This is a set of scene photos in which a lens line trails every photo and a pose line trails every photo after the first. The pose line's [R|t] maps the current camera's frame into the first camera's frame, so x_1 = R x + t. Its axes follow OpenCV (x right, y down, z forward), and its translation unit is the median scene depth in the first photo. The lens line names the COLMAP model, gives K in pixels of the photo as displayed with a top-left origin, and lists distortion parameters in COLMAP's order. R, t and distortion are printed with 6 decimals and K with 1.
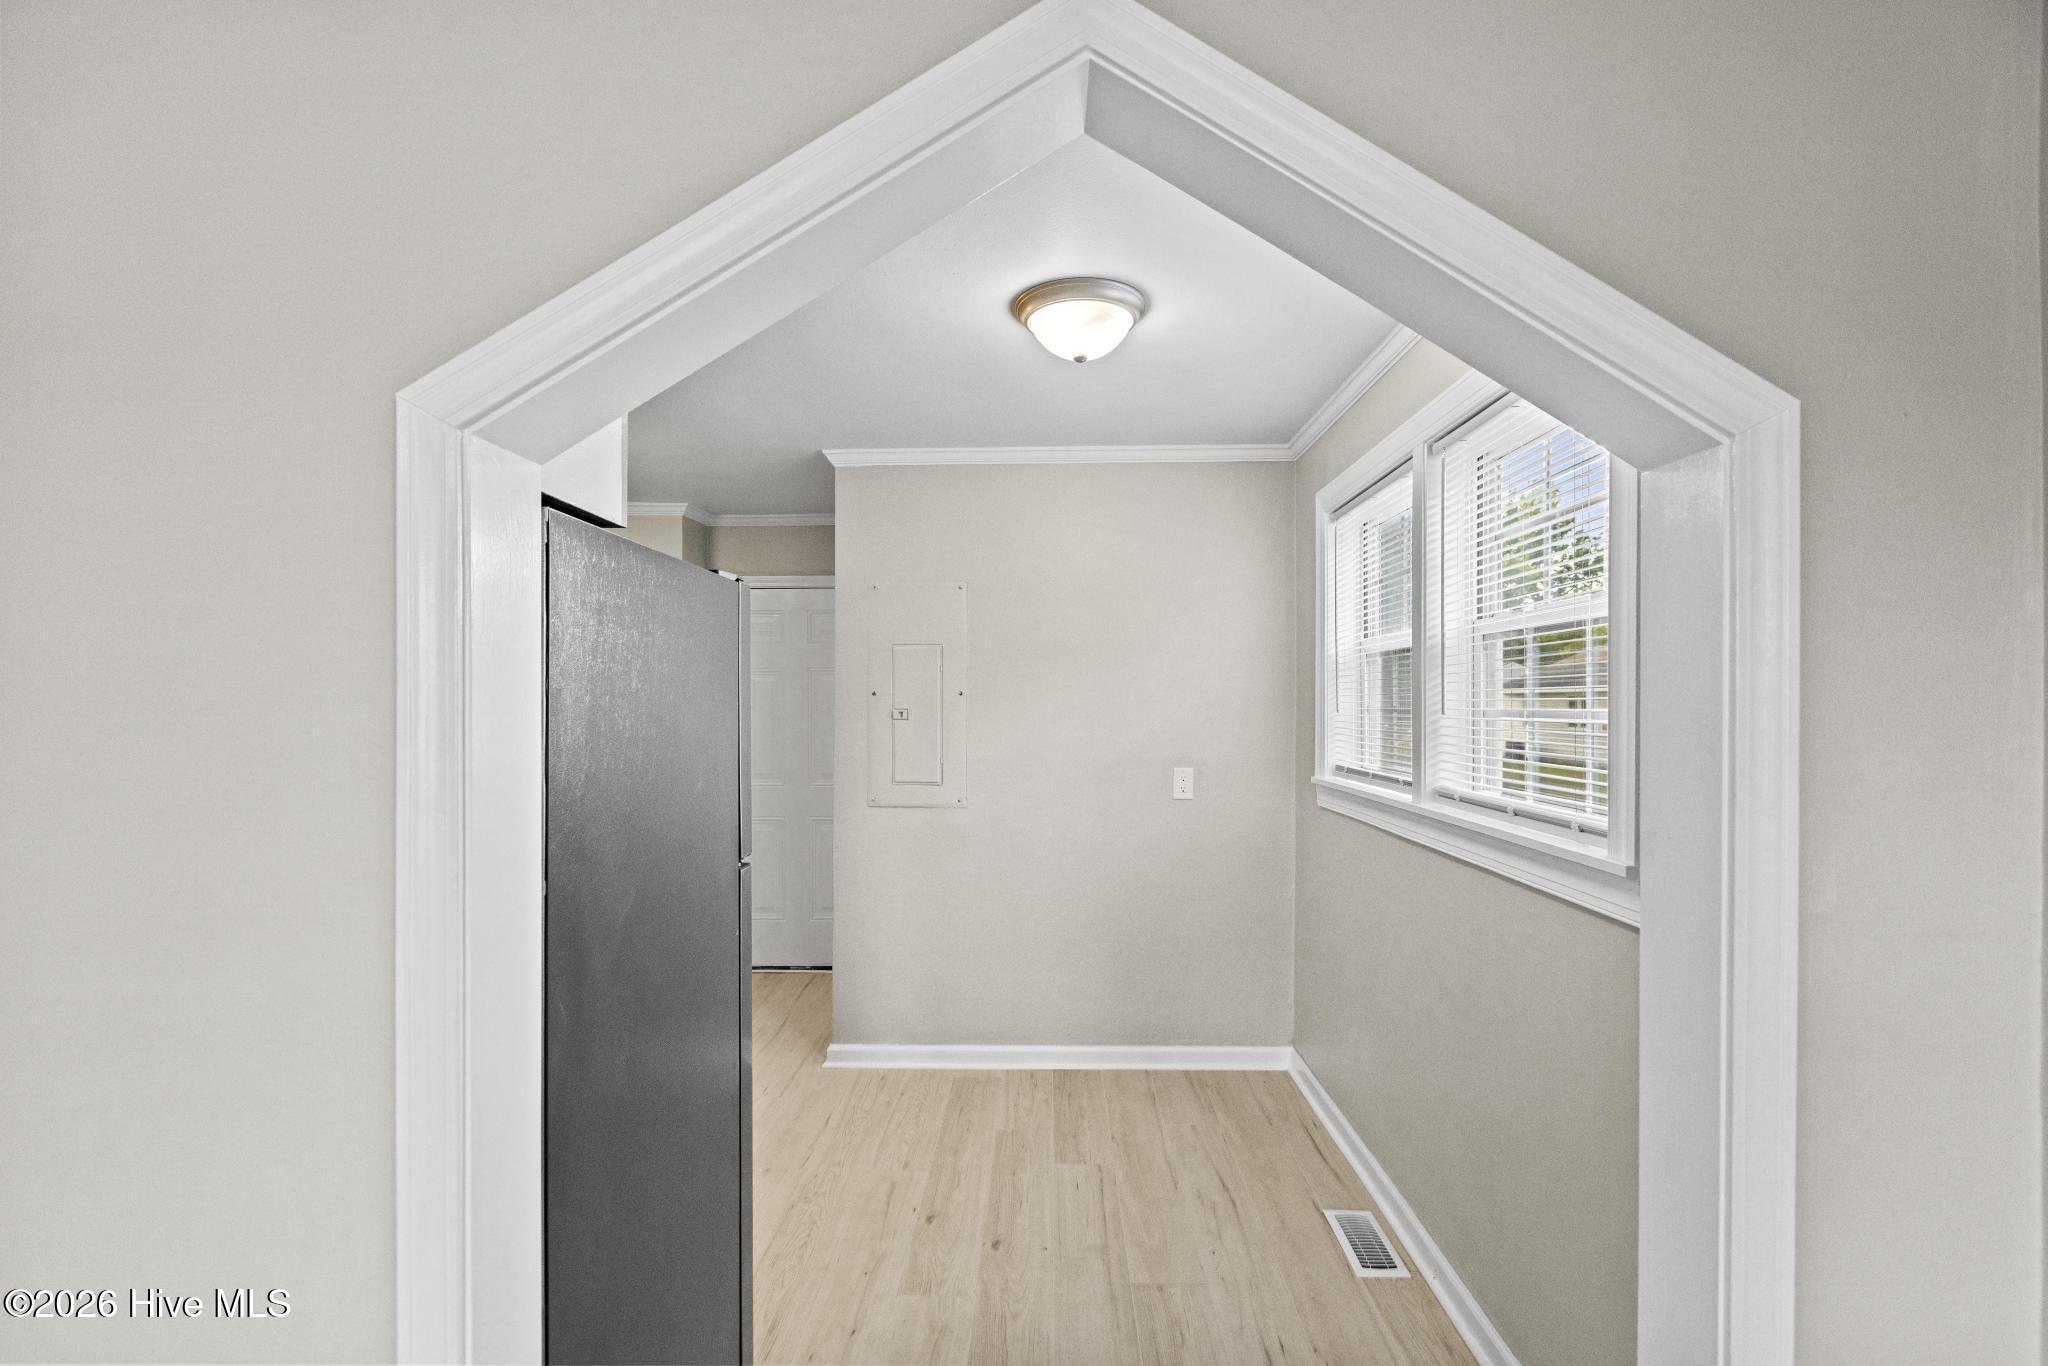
lens RADIAL K [[922.3, 0, 1037.7], [0, 922.3, 689.6], [0, 0, 1]] dist [-0.000753, -0.000707]
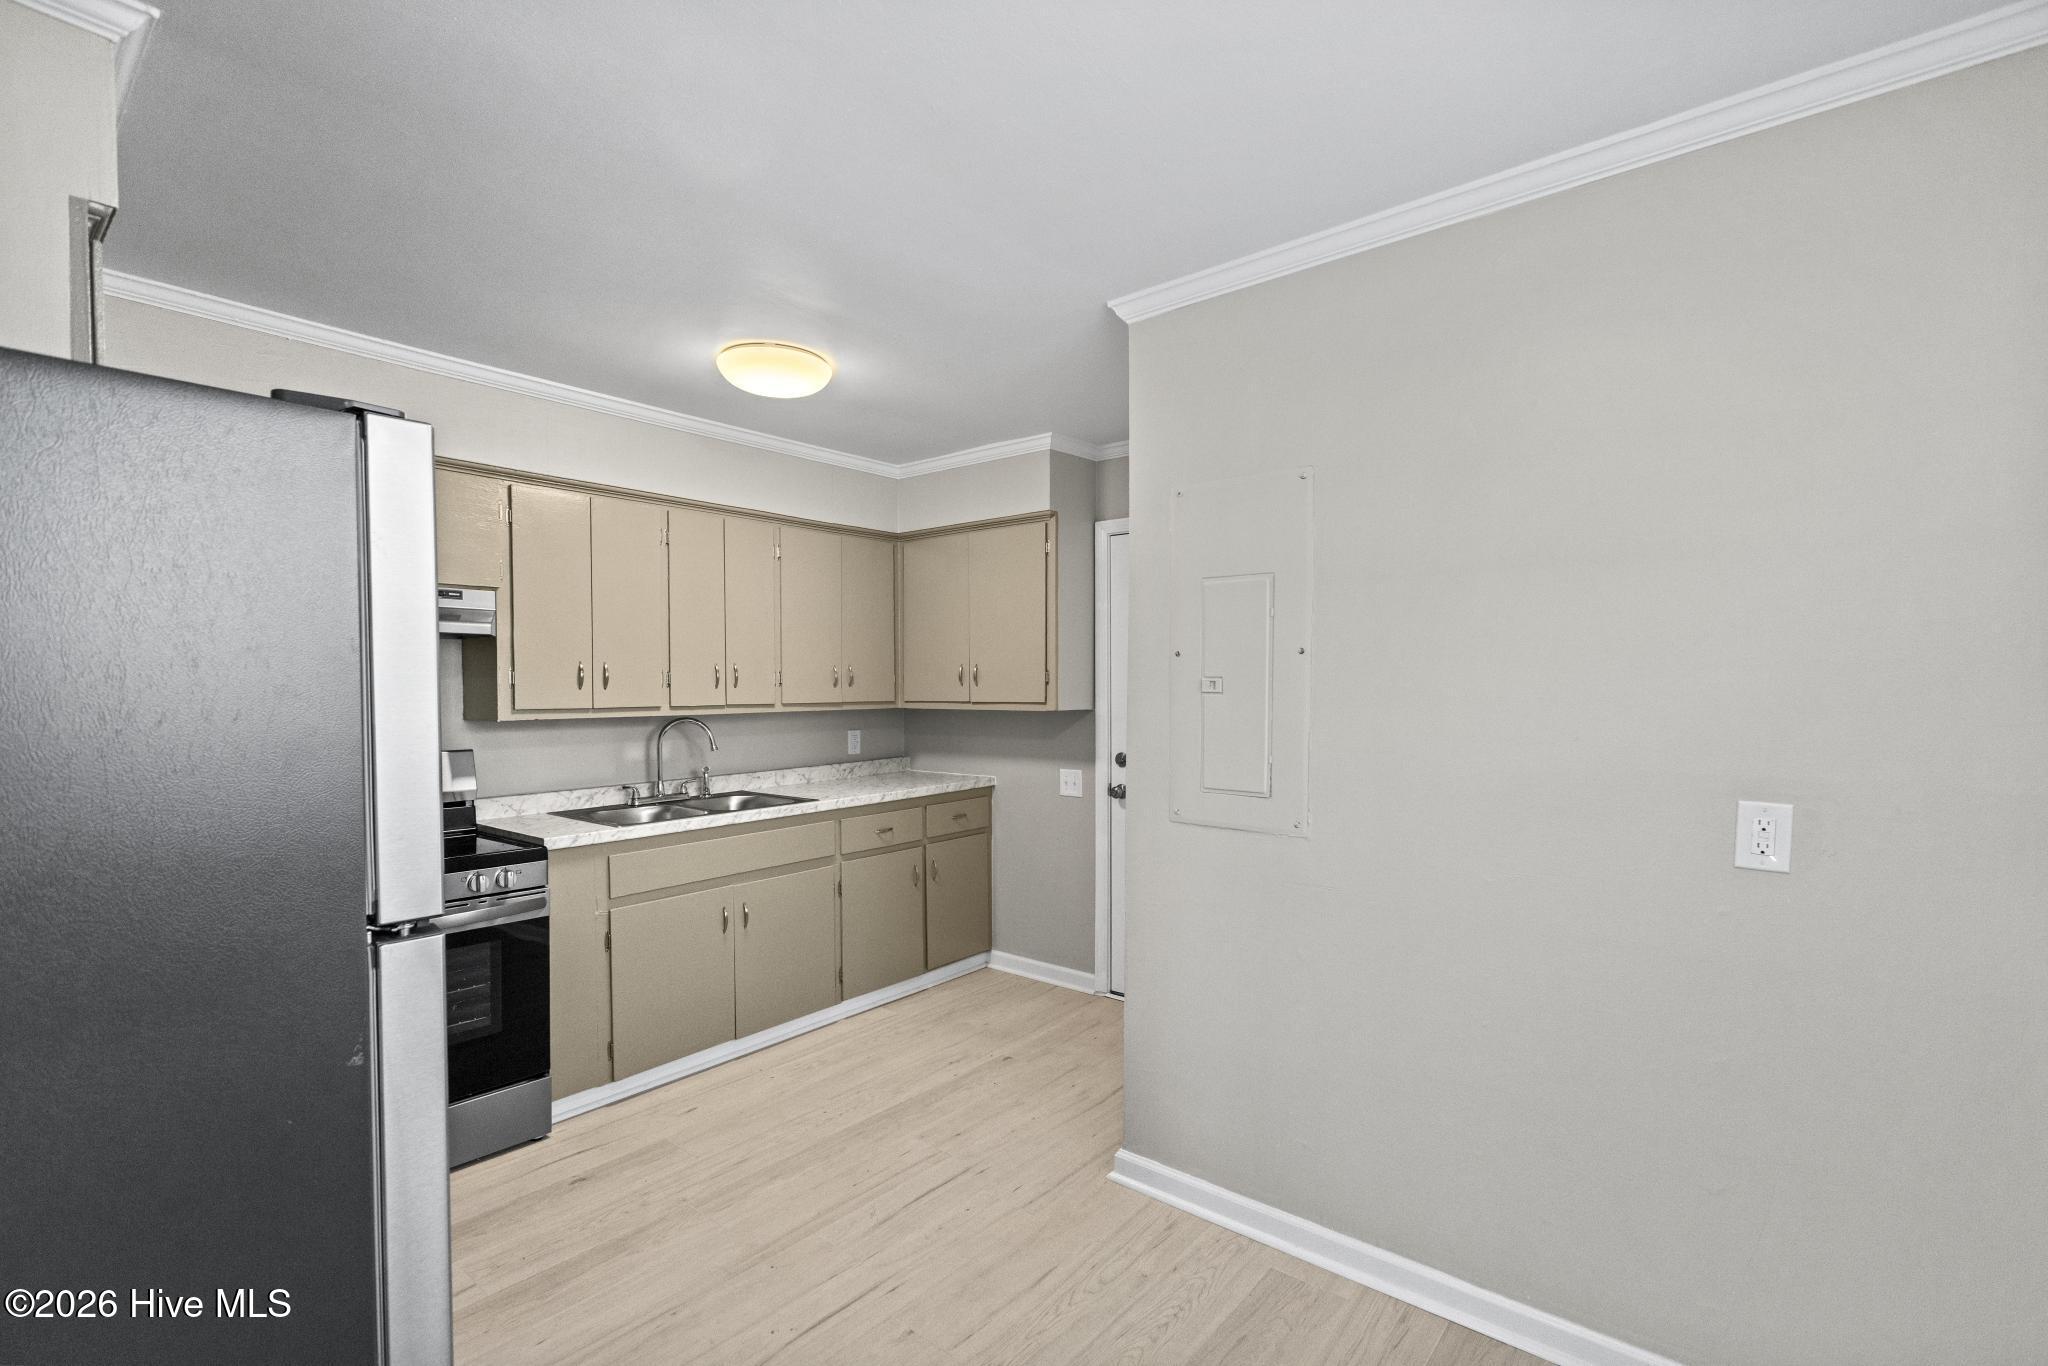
lens RADIAL K [[920.0, 0, 1026.0], [0, 920.0, 711.8], [0, 0, 1]] dist [-0.002434, -0.000198]
pose [[0.778963, 0.019898, -0.626754, 0.157375], [0.008173, 0.999089, 0.041877, 0.017425], [0.627017, -0.037743, 0.778091, 0.413847]]
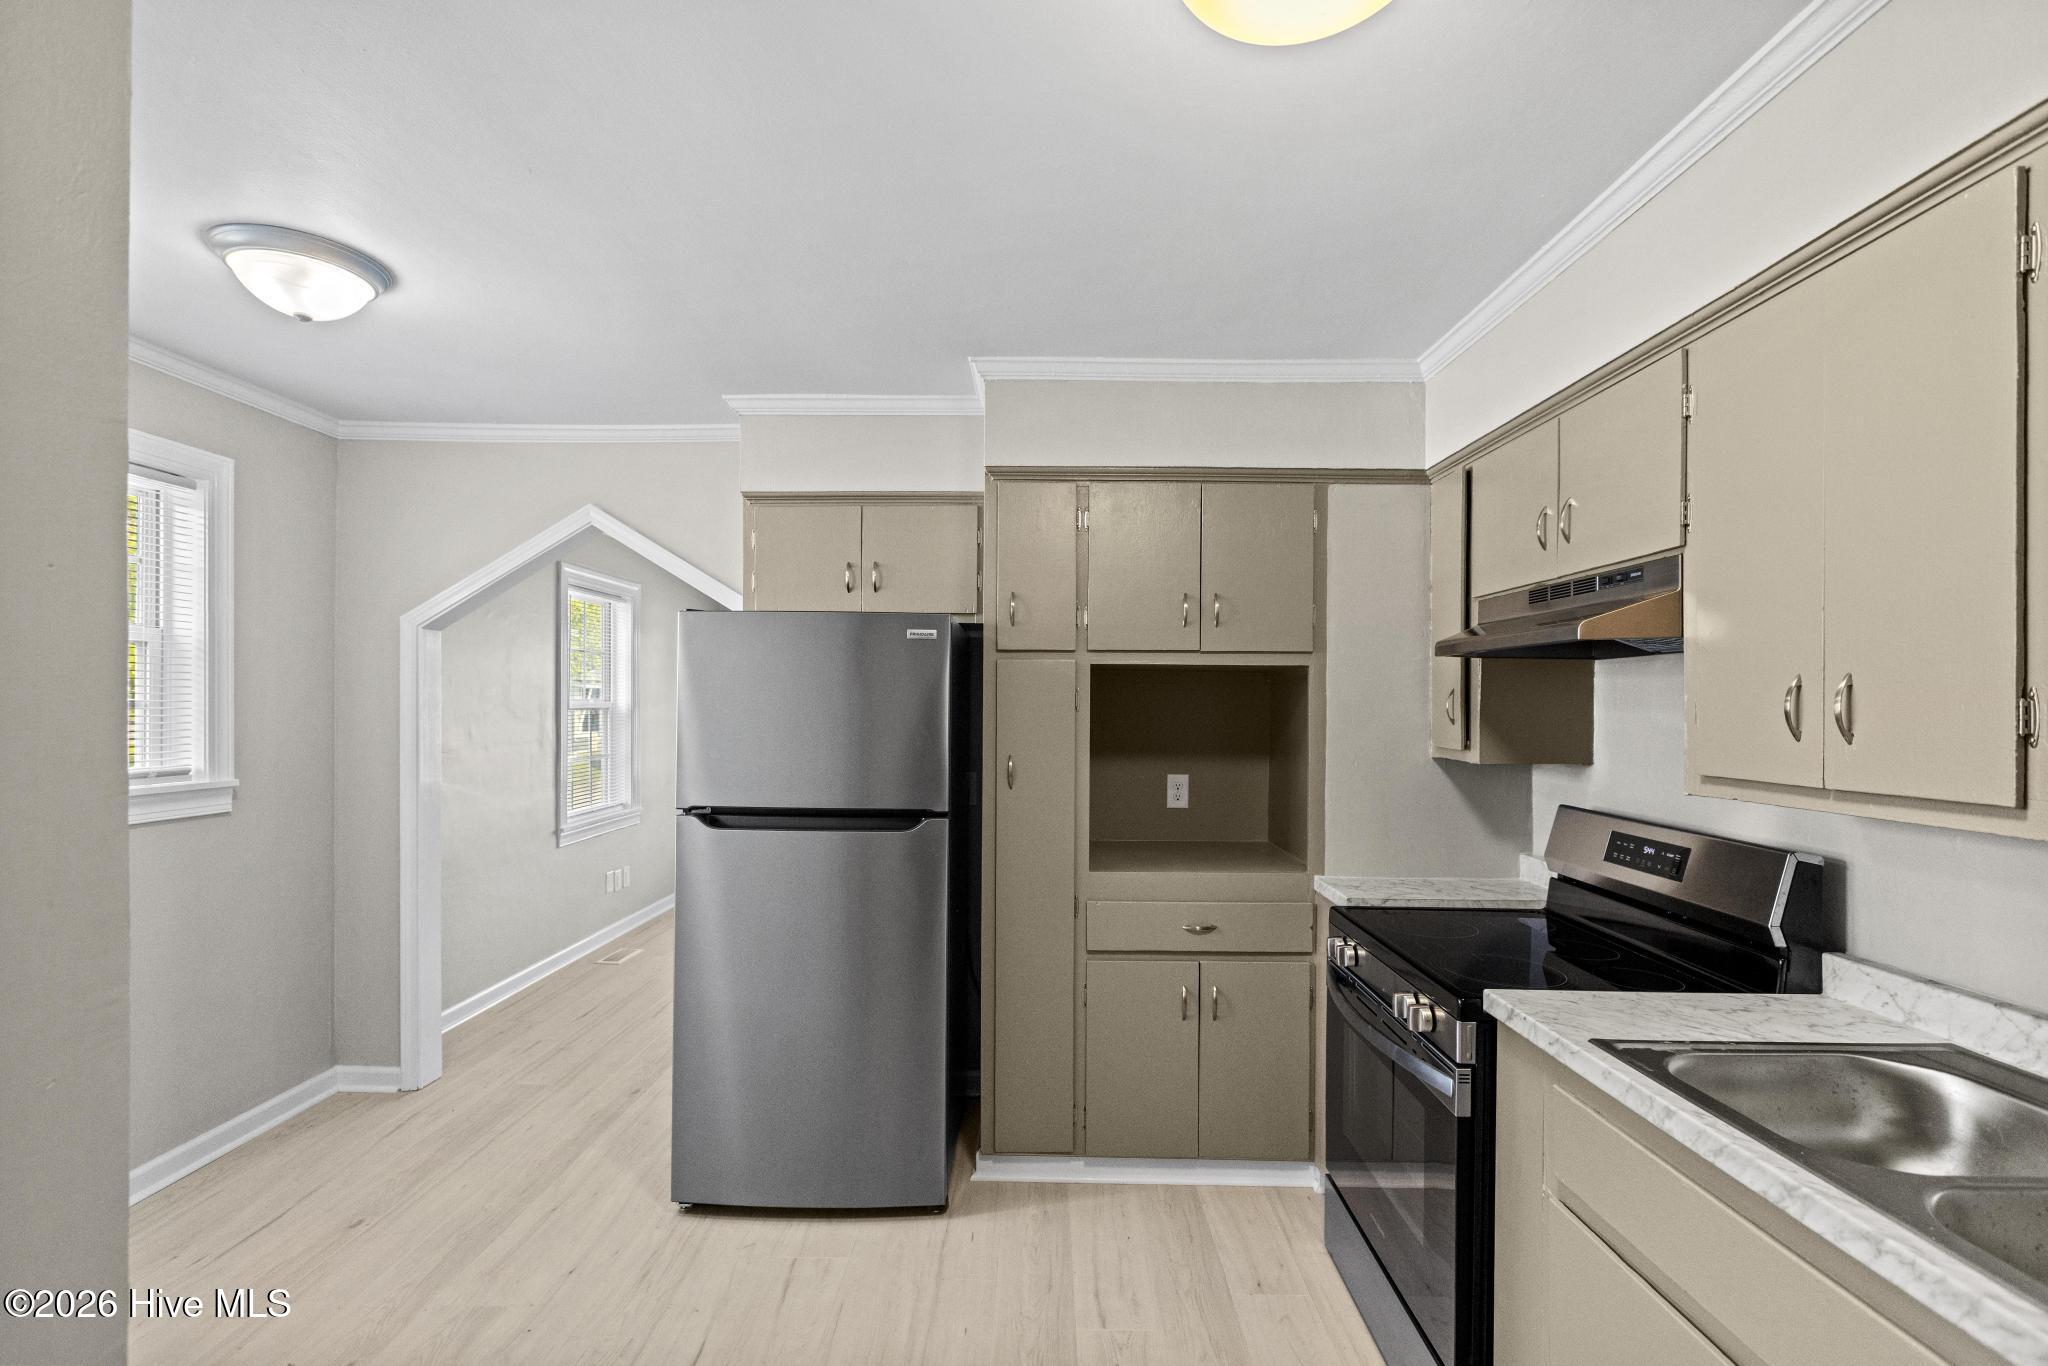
lens RADIAL K [[922.3, 0, 1037.7], [0, 922.3, 689.6], [0, 0, 1]] dist [-0.000753, -0.000707]
pose [[-0.999947, -0.005811, -0.008514, -0.432847], [-0.005598, 0.999677, -0.024788, 0.017842], [0.008655, -0.024739, -0.999656, 1.240537]]
